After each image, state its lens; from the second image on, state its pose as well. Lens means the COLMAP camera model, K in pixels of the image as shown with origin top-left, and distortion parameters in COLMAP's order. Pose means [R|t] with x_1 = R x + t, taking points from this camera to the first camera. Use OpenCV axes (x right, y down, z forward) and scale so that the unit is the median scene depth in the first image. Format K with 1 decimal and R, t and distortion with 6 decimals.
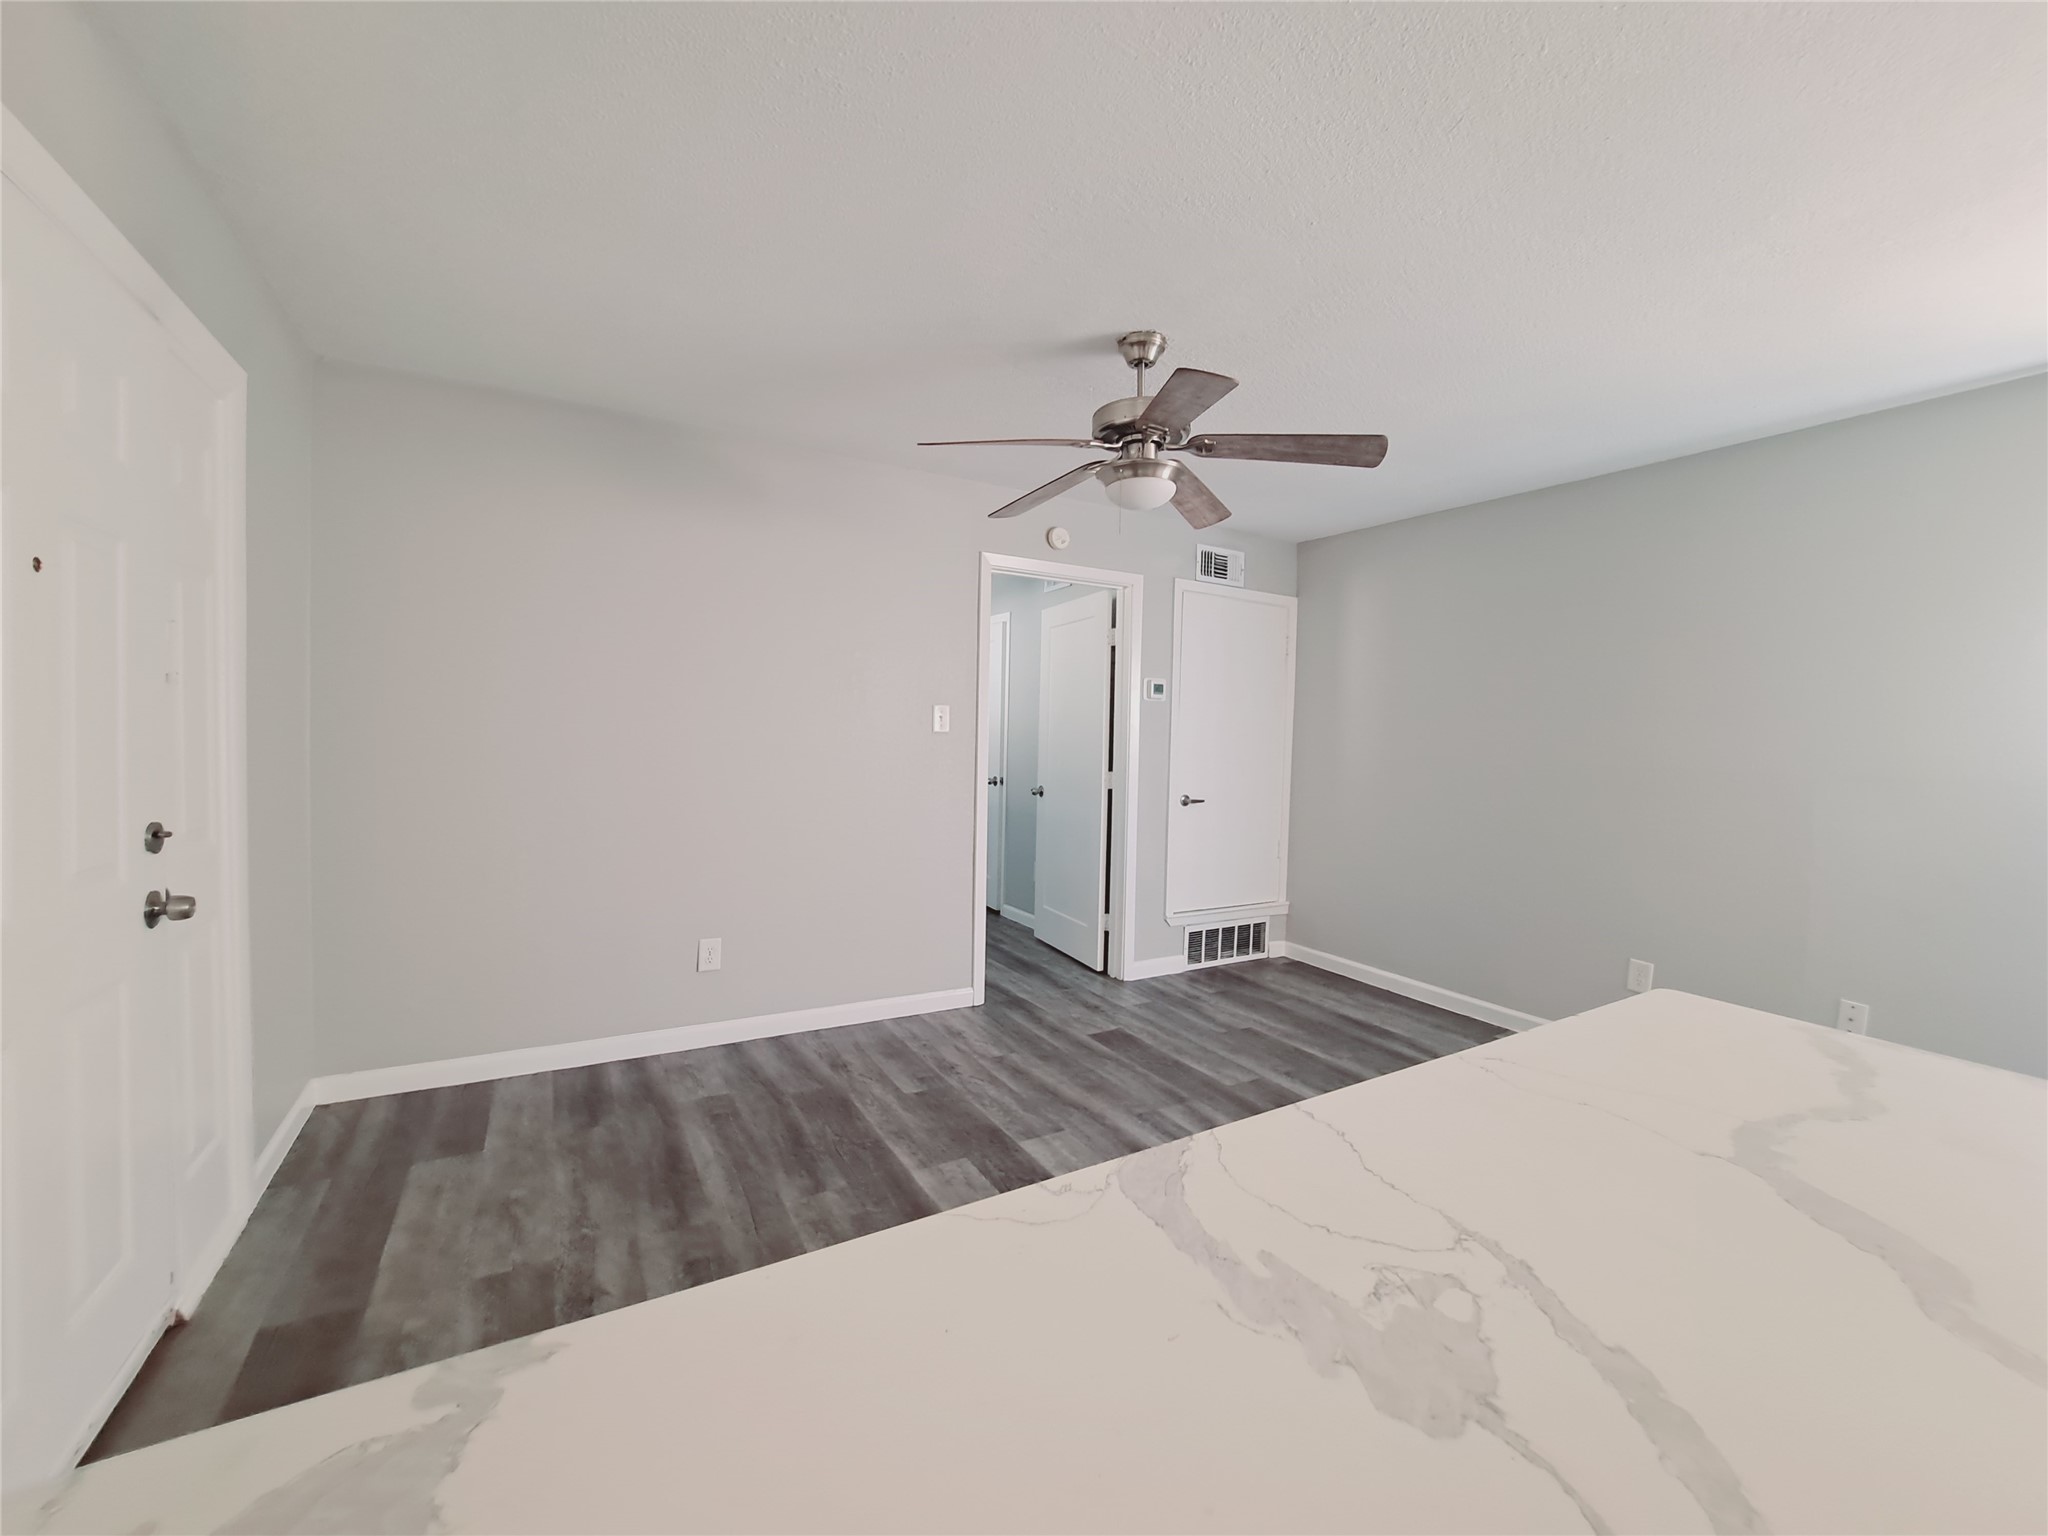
lens RADIAL K [[817.3, 0, 1002.6], [0, 817.3, 755.7], [0, 0, 1]] dist [-0.016457, -0.001630]
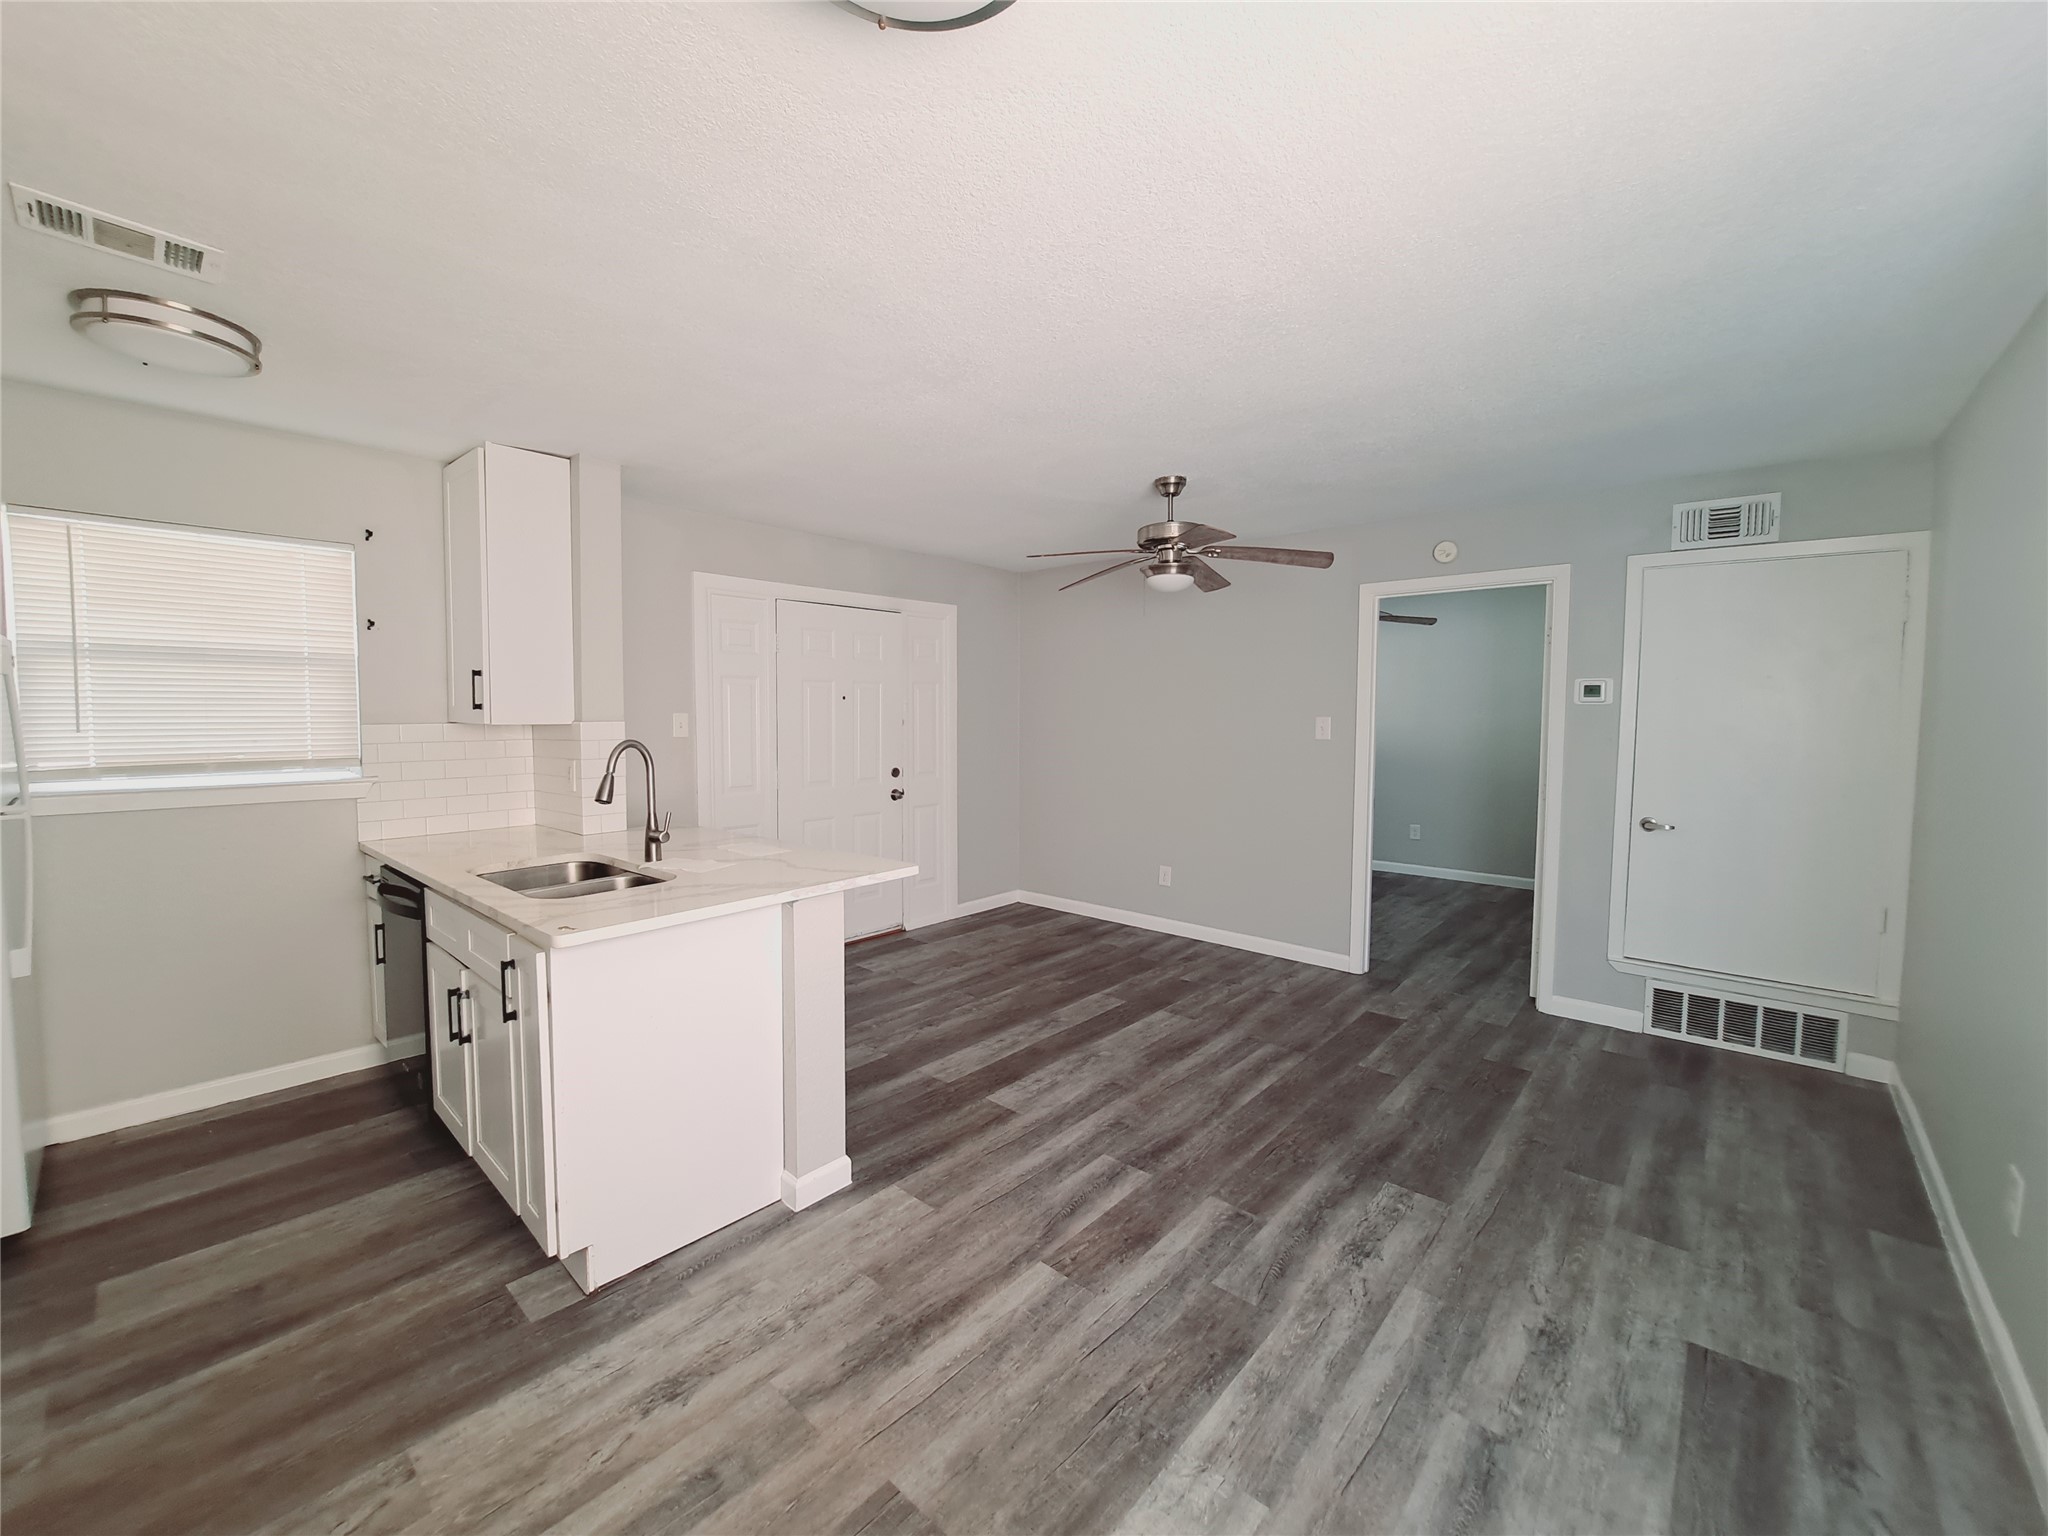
lens RADIAL K [[817.3, 0, 1003.0], [0, 817.3, 756.9], [0, 0, 1]] dist [-0.016457, -0.001630]
pose [[0.314493, 0.032257, -0.948712, 1.081431], [-0.021559, 0.999407, 0.026834, -0.028197], [0.949015, 0.012014, 0.315002, 0.182512]]
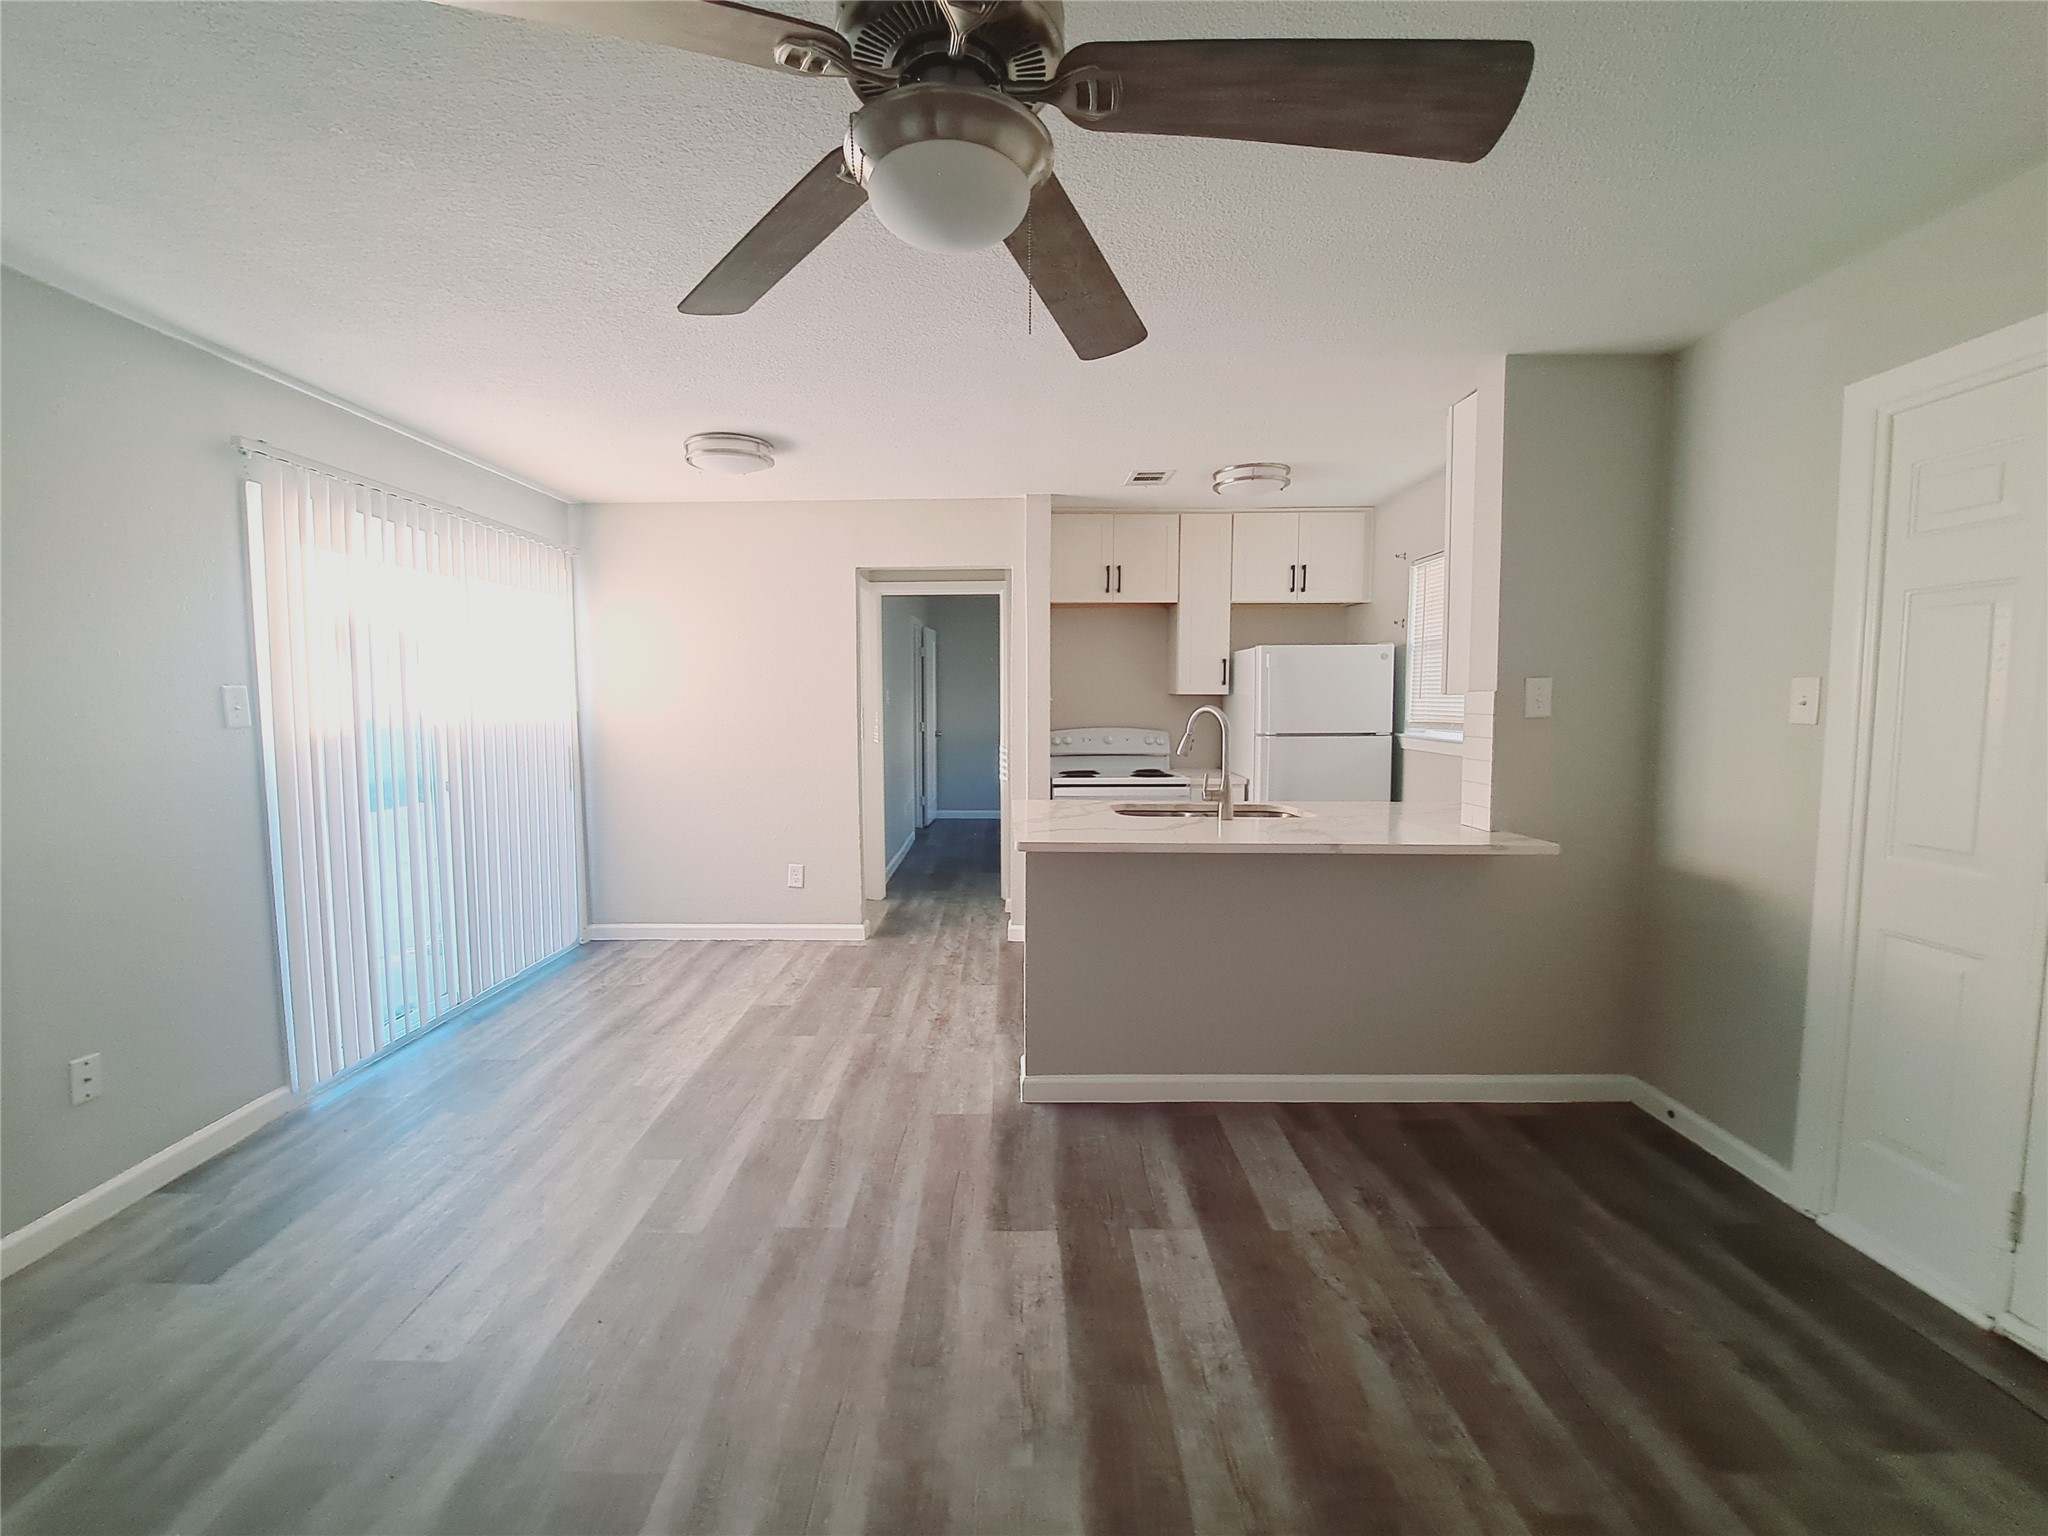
lens RADIAL K [[817.3, 0, 1001.7], [0, 817.3, 751.8], [0, 0, 1]] dist [-0.016457, -0.001630]
pose [[-0.866819, -0.052119, 0.495892, -0.061412], [-0.000870, 0.994679, 0.103022, -0.058277], [-0.498622, 0.088870, -0.862252, 1.007222]]
